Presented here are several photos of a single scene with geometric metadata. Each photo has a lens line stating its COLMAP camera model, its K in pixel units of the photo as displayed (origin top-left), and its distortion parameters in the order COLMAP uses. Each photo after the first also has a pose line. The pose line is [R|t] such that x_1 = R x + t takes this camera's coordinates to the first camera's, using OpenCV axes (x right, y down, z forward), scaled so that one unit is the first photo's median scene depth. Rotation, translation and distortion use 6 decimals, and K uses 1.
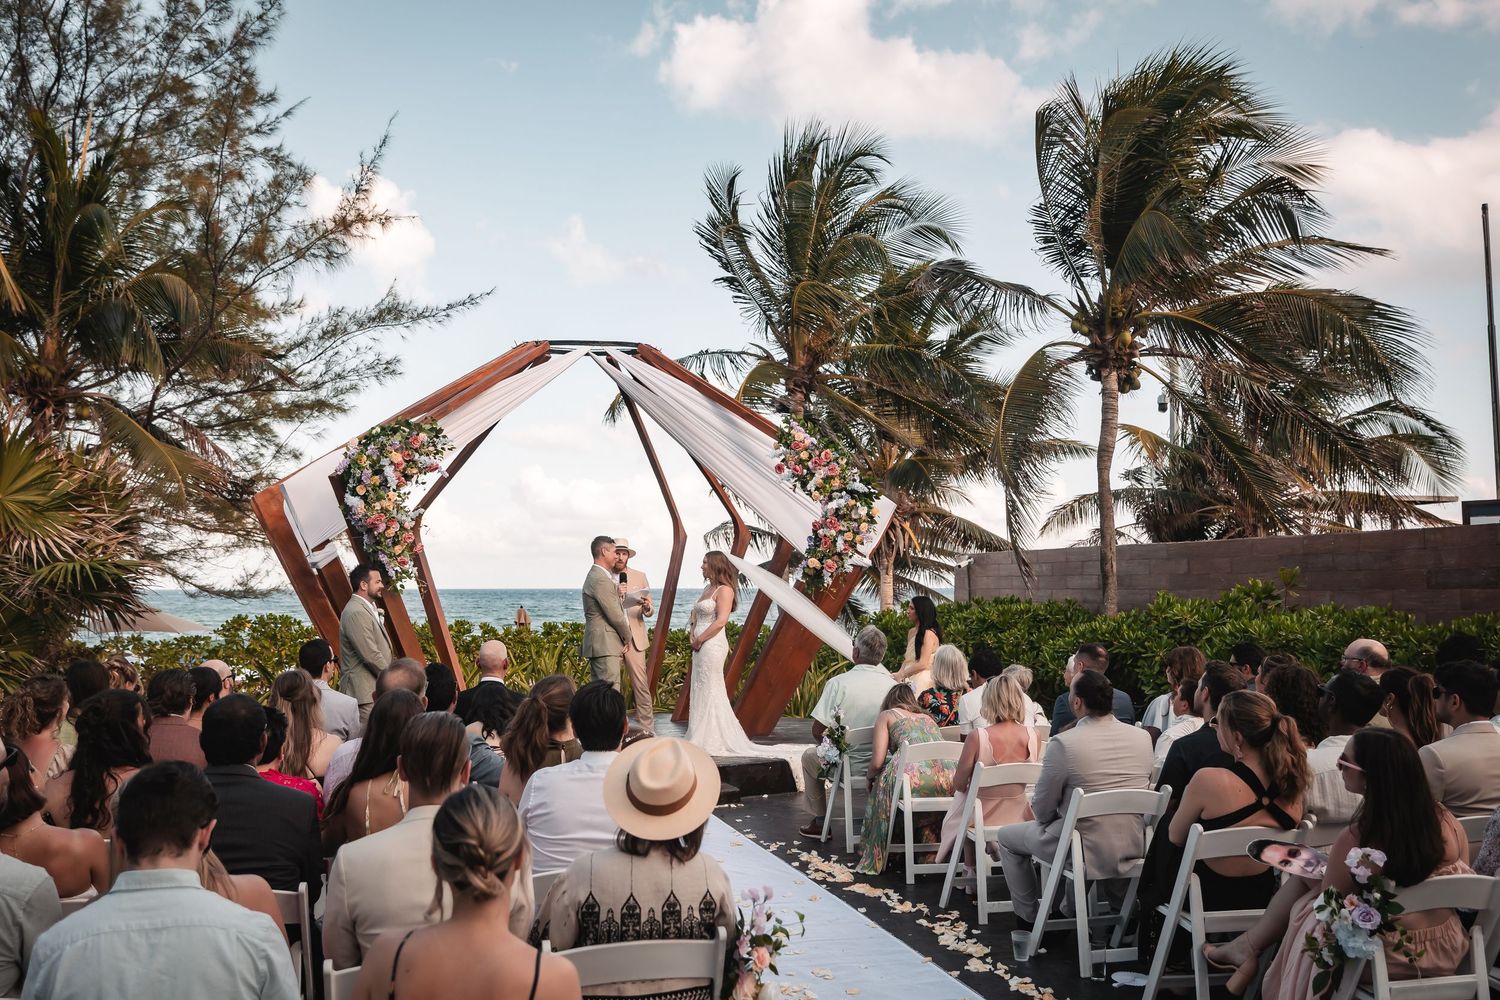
lens RADIAL K [[1378.8, 0, 750.0], [0, 1378.8, 500.0], [0, 0, 1]] dist [-0.009266, -0.002115]
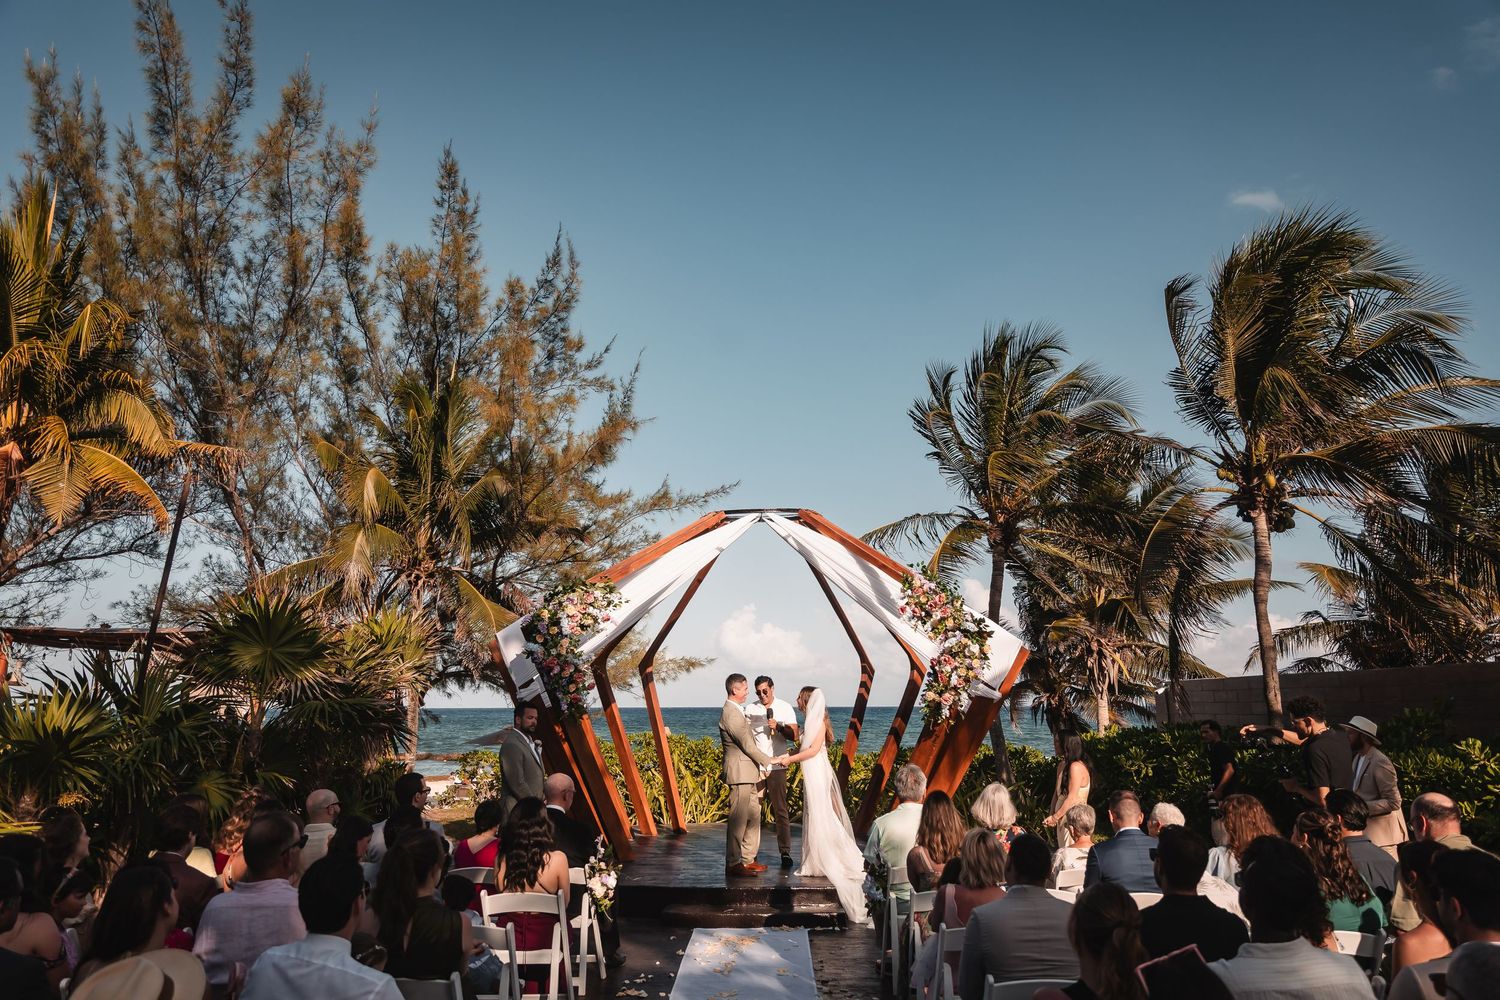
lens RADIAL K [[1037.3, 0, 766.8], [0, 1037.3, 500.4], [0, 0, 1]] dist [0.005127, -0.000061]
pose [[0.961354, -0.055429, -0.269678, 0.111676], [0.019727, 0.990874, -0.133339, -0.001389], [0.274607, 0.122867, 0.953674, 0.111171]]
